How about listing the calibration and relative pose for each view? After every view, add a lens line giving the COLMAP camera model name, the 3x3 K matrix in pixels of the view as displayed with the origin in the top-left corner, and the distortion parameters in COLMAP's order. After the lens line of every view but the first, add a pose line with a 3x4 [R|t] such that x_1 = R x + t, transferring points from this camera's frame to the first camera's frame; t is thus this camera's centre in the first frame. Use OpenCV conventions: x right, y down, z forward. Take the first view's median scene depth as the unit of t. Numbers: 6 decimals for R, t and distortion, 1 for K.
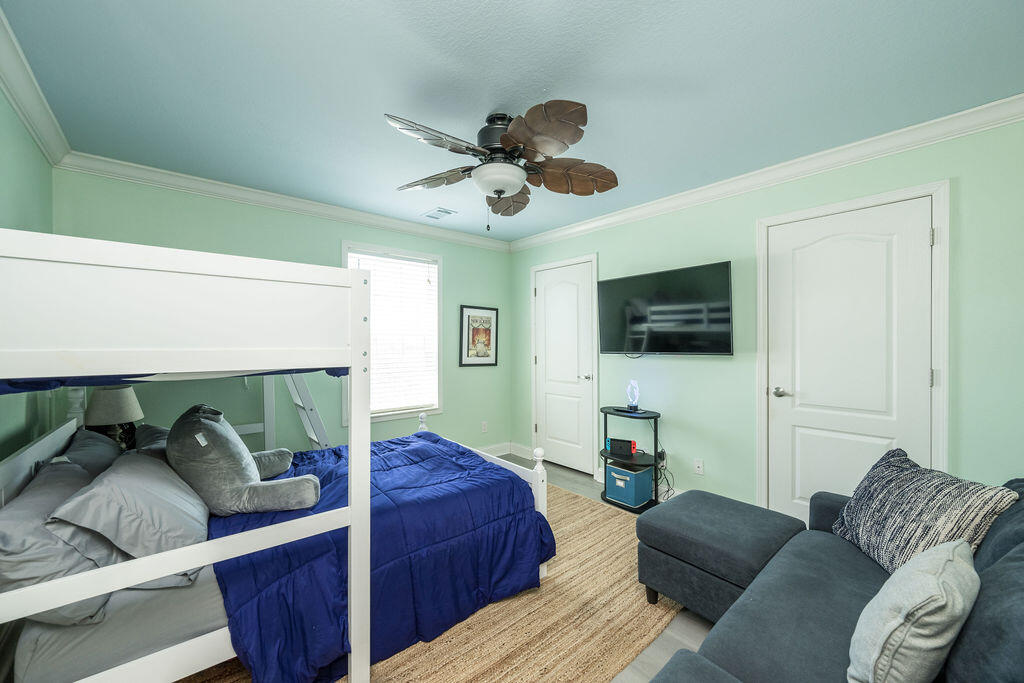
lens RADIAL K [[402.7, 0, 513.1], [0, 402.7, 345.2], [0, 0, 1]] dist [0.000008, -0.000046]
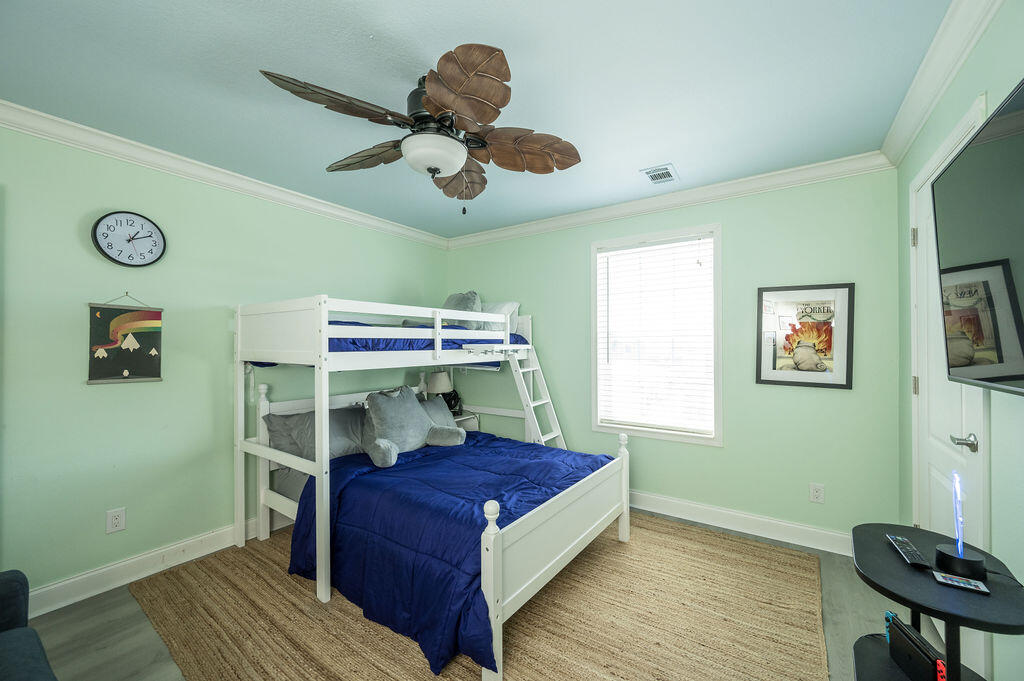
lens RADIAL K [[402.7, 0, 513.1], [0, 402.7, 344.2], [0, 0, 1]] dist [0.000008, -0.000046]
pose [[0.257559, 0.002928, -0.966258, 0.390585], [-0.005021, 0.999986, 0.001692, -0.008893], [0.966250, 0.004416, 0.257570, 0.444728]]
